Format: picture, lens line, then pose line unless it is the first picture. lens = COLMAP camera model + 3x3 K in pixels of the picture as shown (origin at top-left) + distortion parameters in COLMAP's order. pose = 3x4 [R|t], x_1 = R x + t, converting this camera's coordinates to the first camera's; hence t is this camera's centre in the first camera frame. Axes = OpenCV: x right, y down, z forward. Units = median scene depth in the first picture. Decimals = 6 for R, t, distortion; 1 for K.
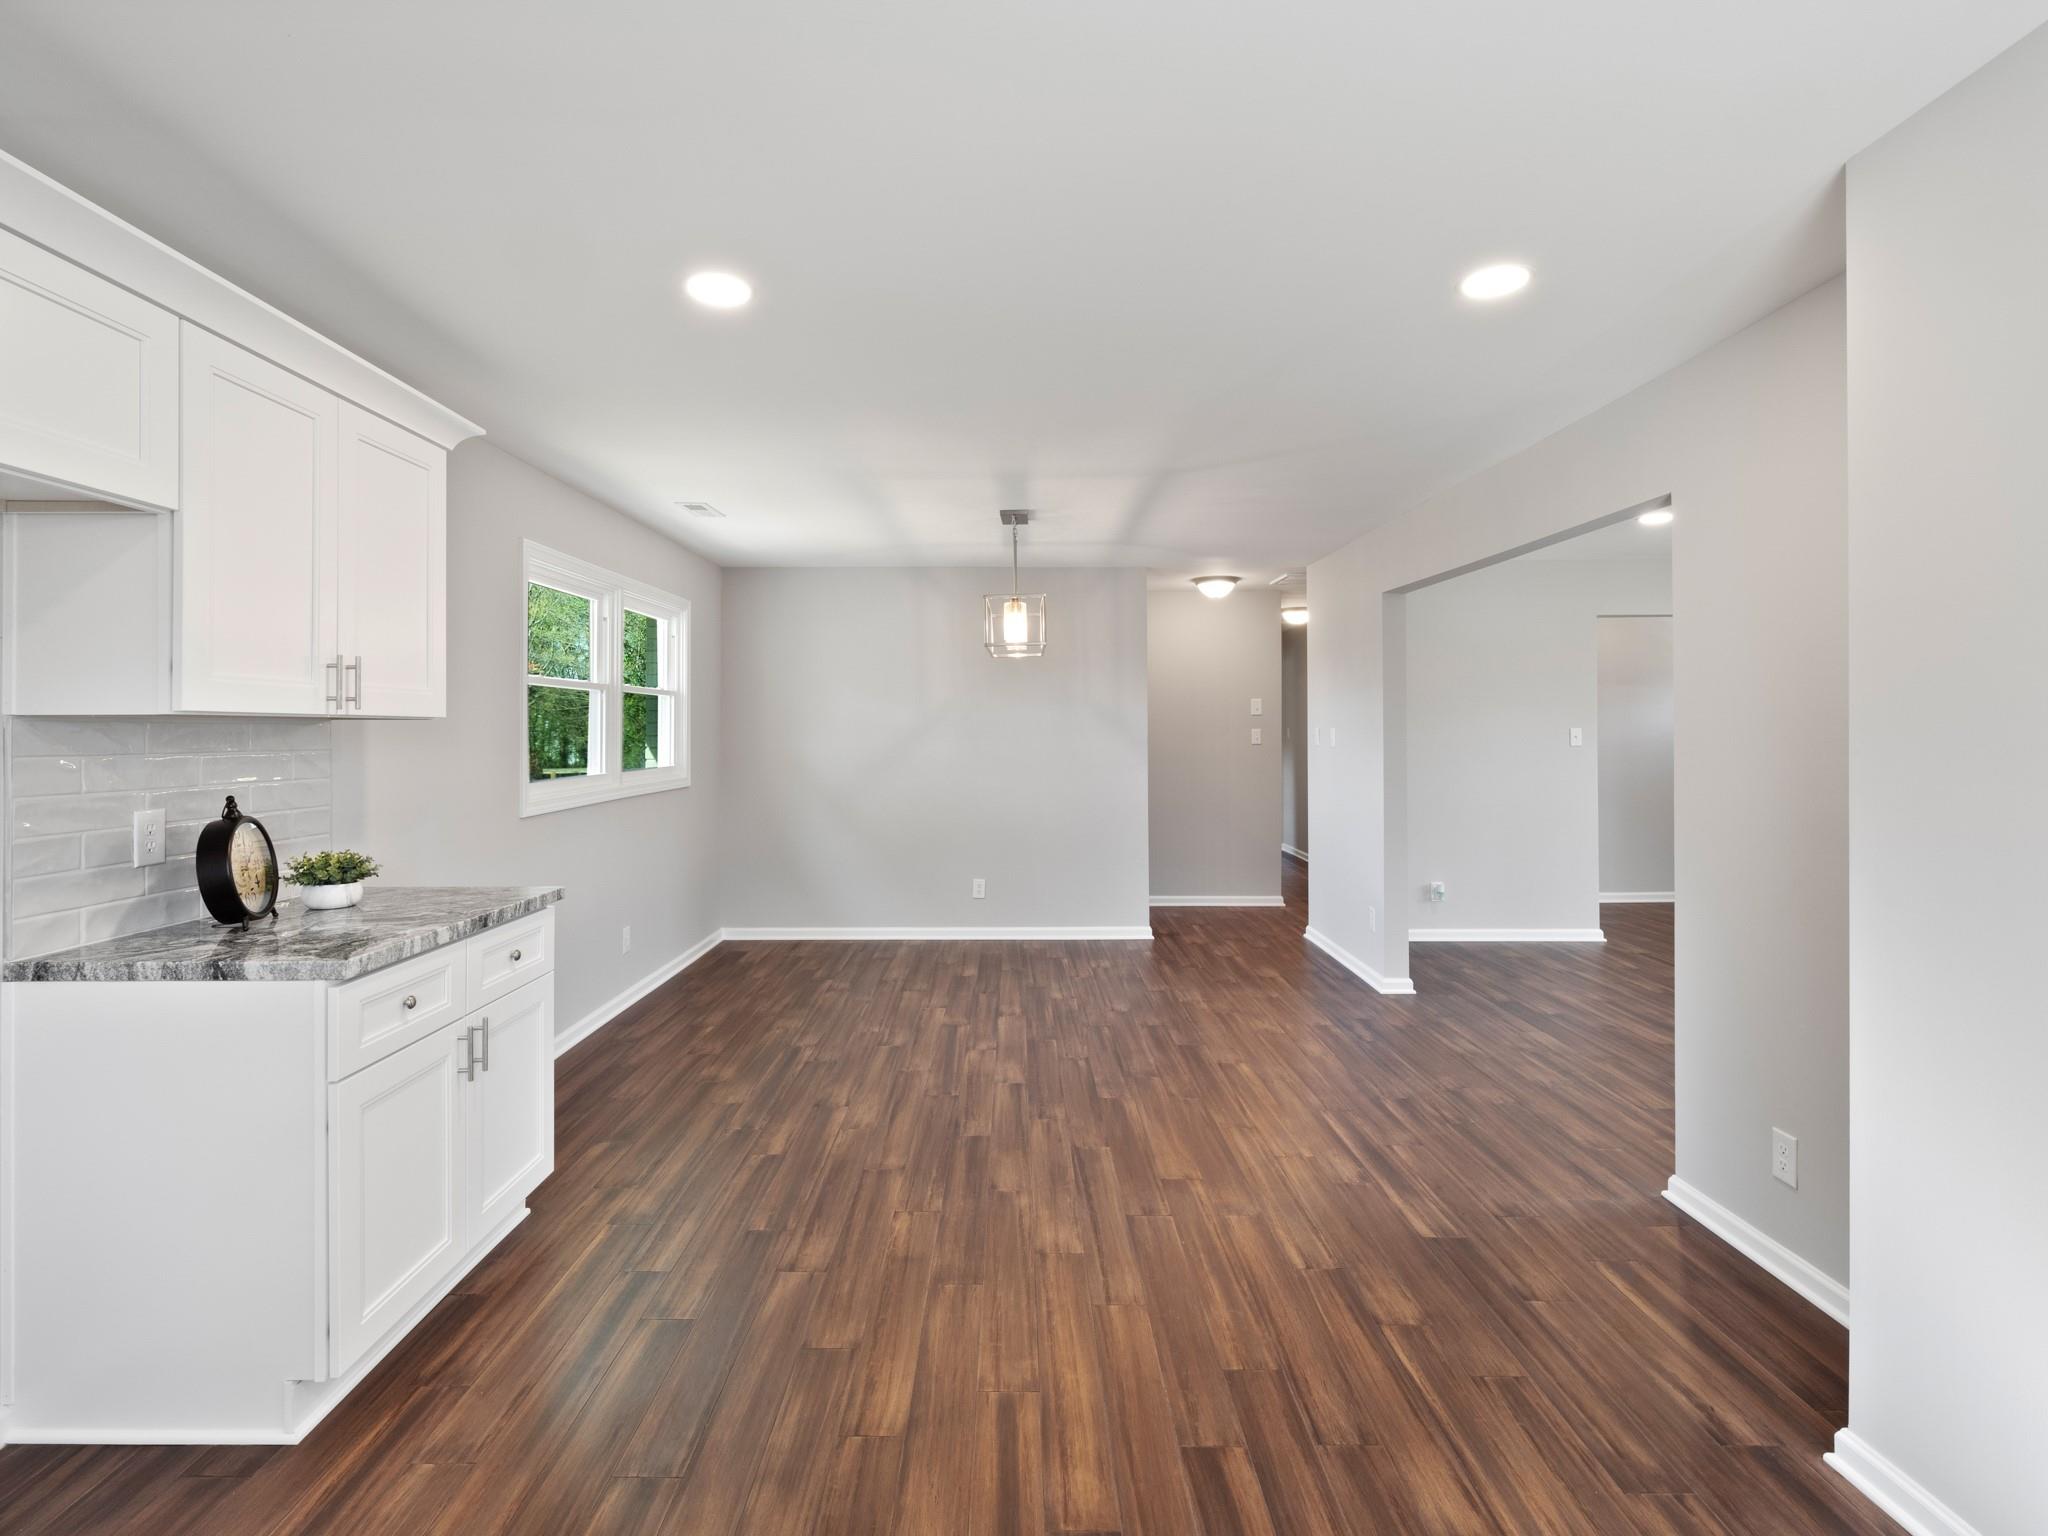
lens RADIAL K [[1011.9, 0, 1023.8], [0, 1011.9, 724.3], [0, 0, 1]] dist [-0.000612, 0.000990]
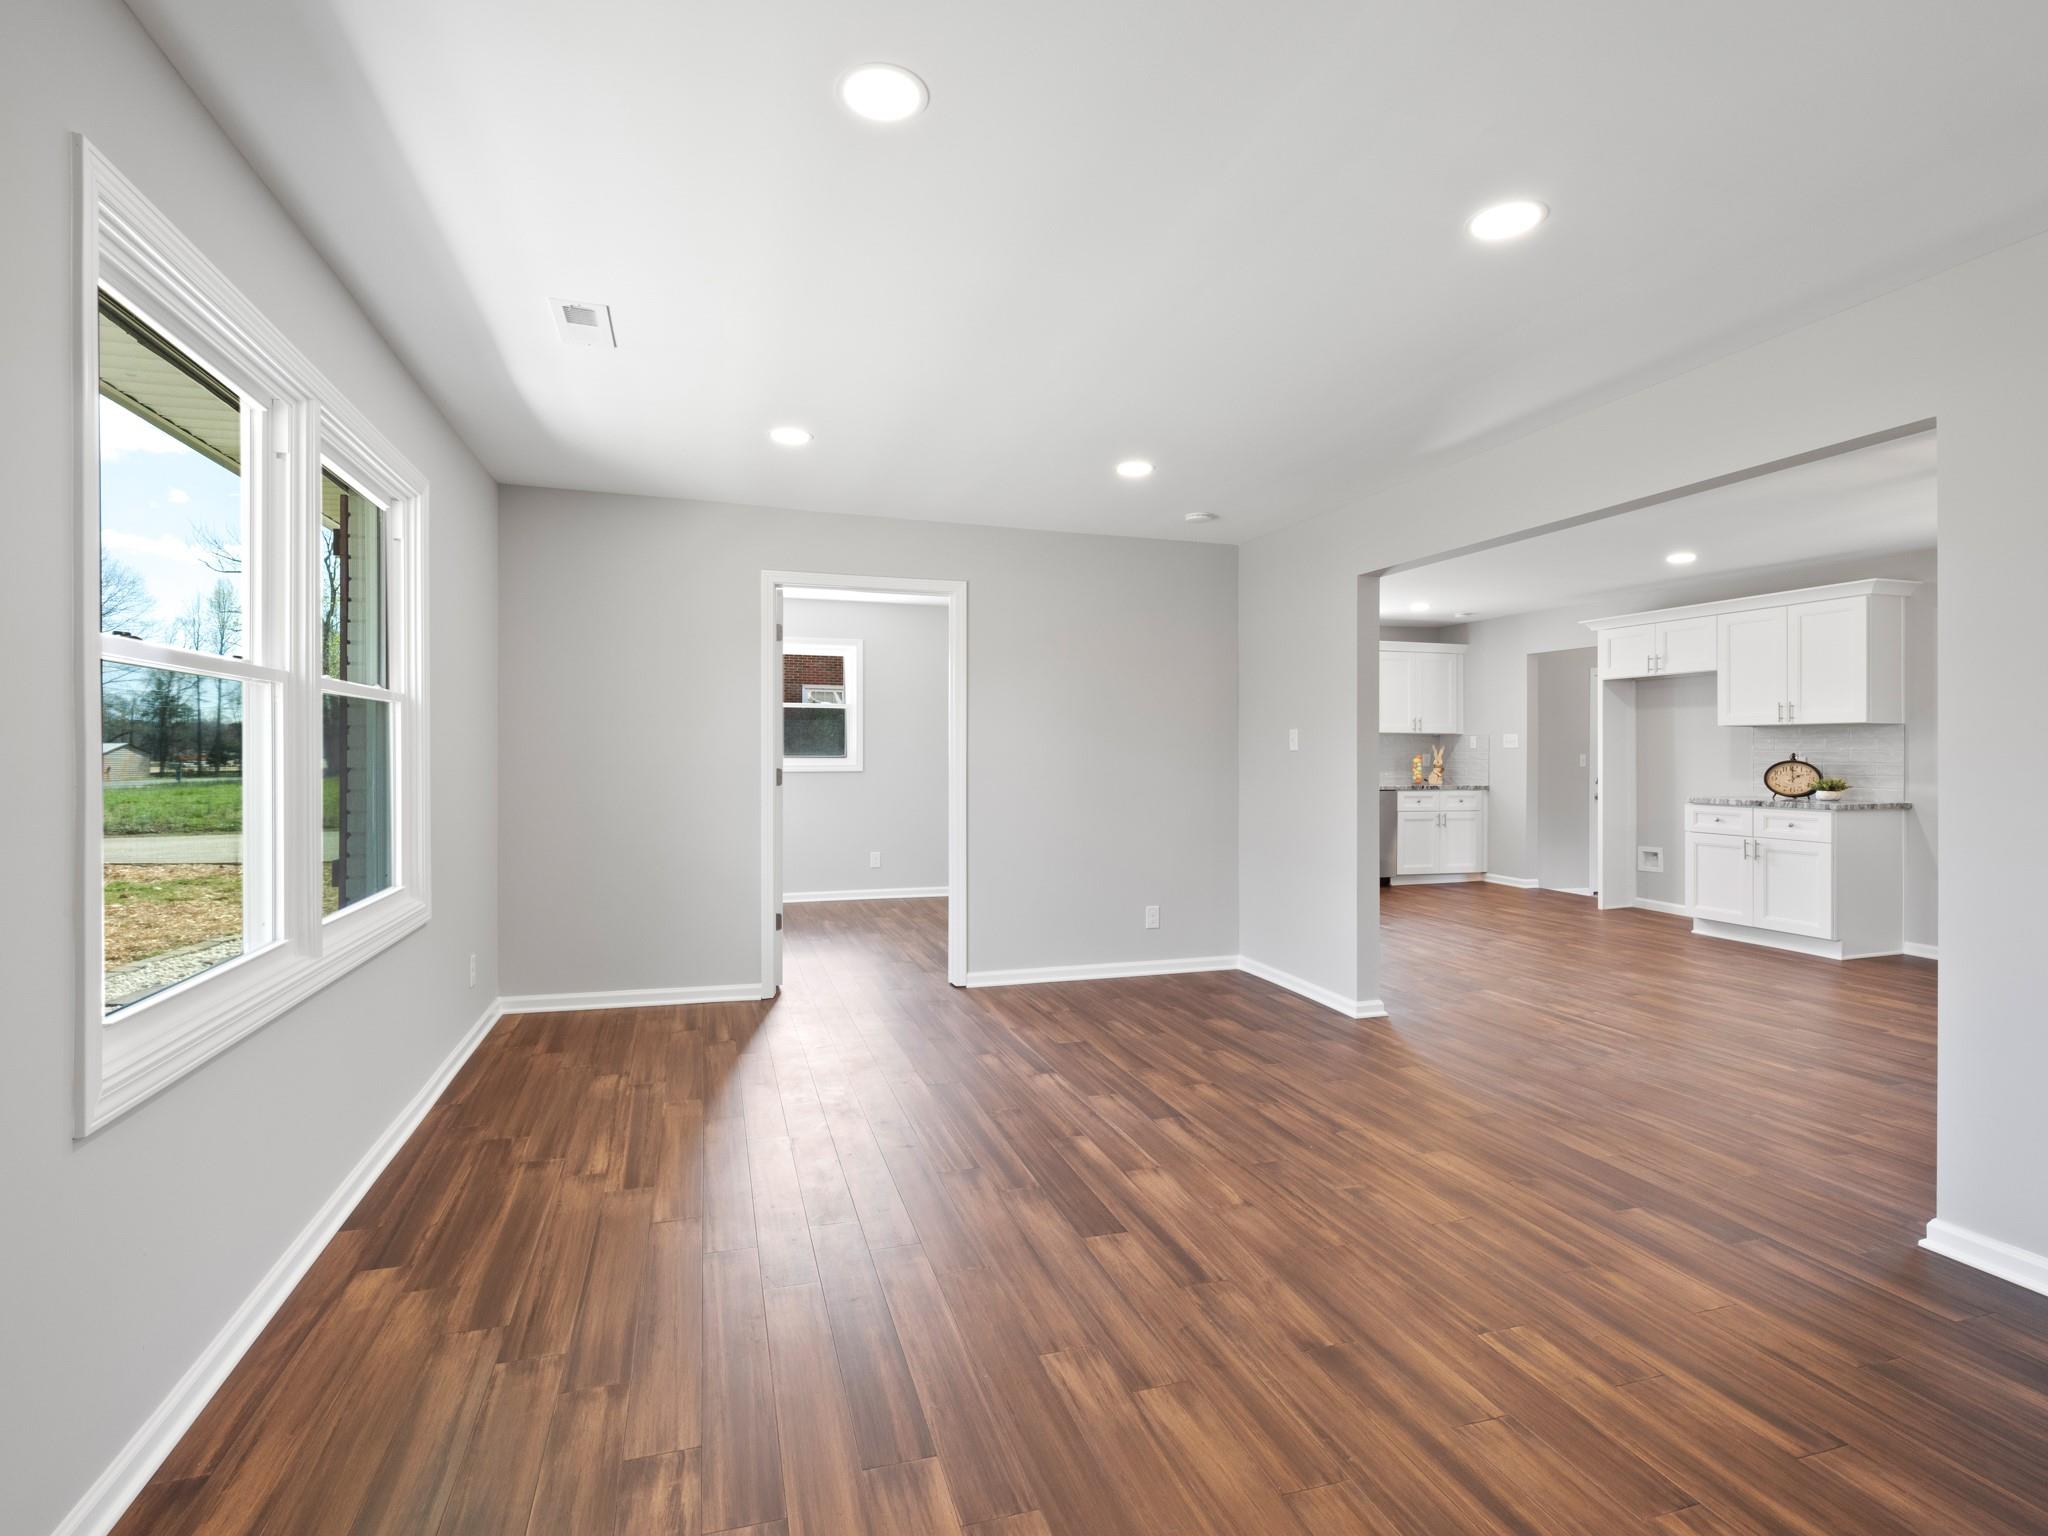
lens RADIAL K [[1011.9, 0, 1013.2], [0, 1011.9, 753.7], [0, 0, 1]] dist [-0.000612, 0.000990]
pose [[-0.954293, 0.003078, -0.298856, 1.590228], [0.003606, 0.999993, -0.001217, 0.049698], [0.298850, -0.002239, -0.954298, 2.241796]]
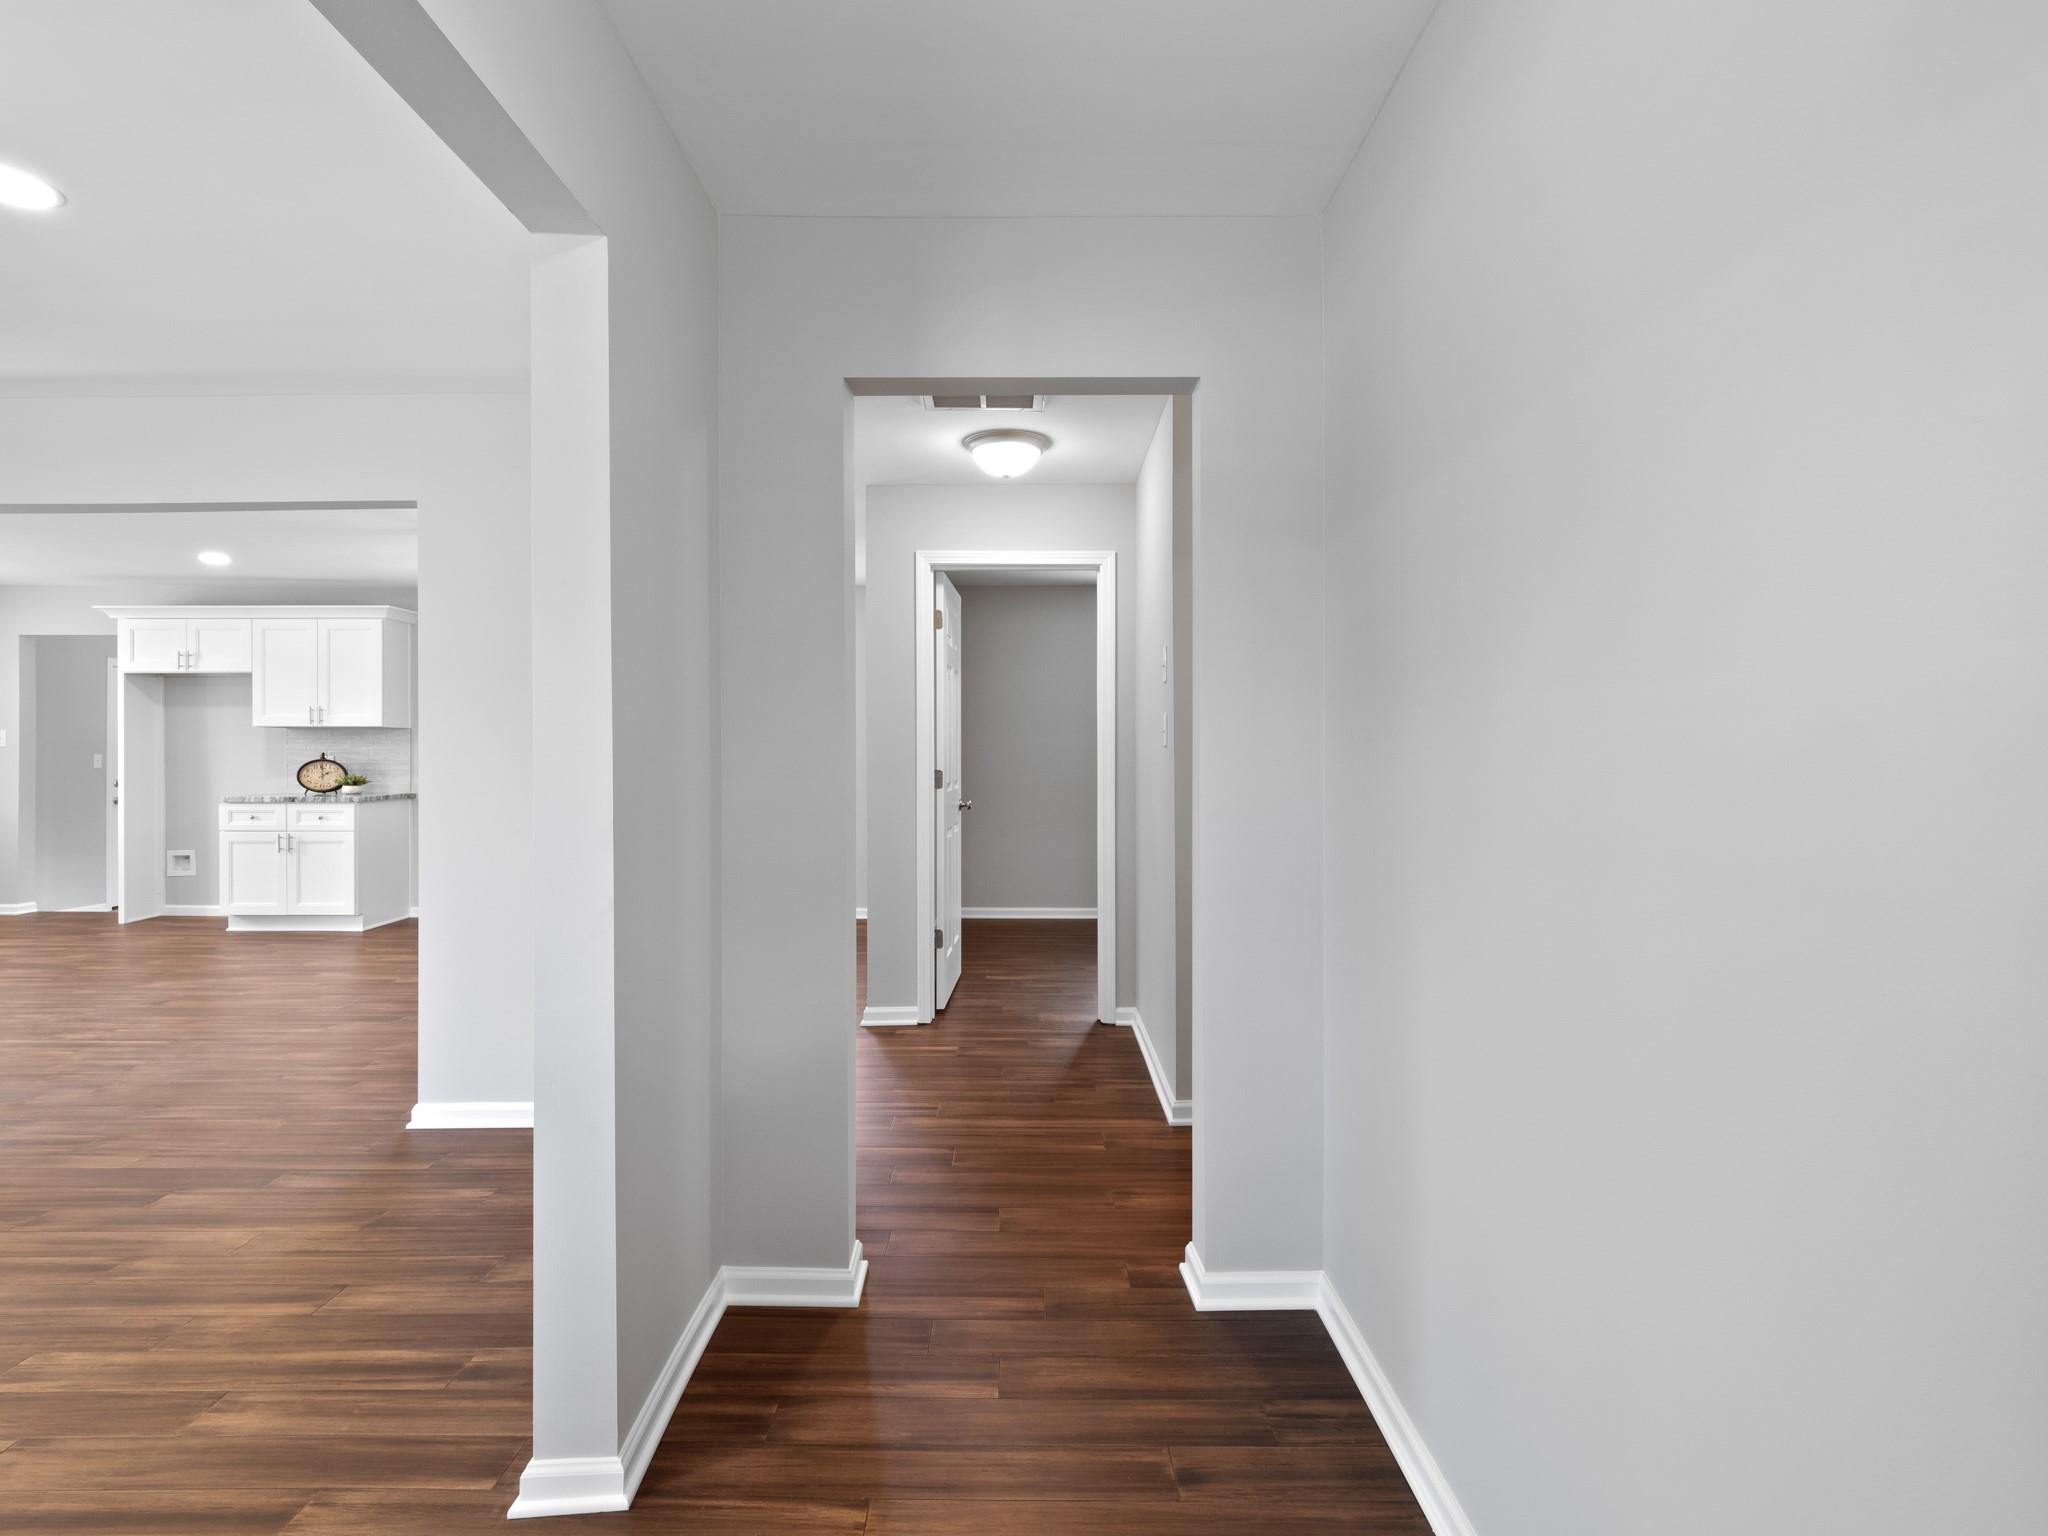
lens RADIAL K [[1011.9, 0, 1013.3], [0, 1011.9, 752.7], [0, 0, 1]] dist [-0.000612, 0.000990]
pose [[-0.016860, 0.004646, -0.999847, 1.707889], [0.003887, 0.999982, 0.004581, 0.047723], [0.999850, -0.003809, -0.016877, 2.341552]]
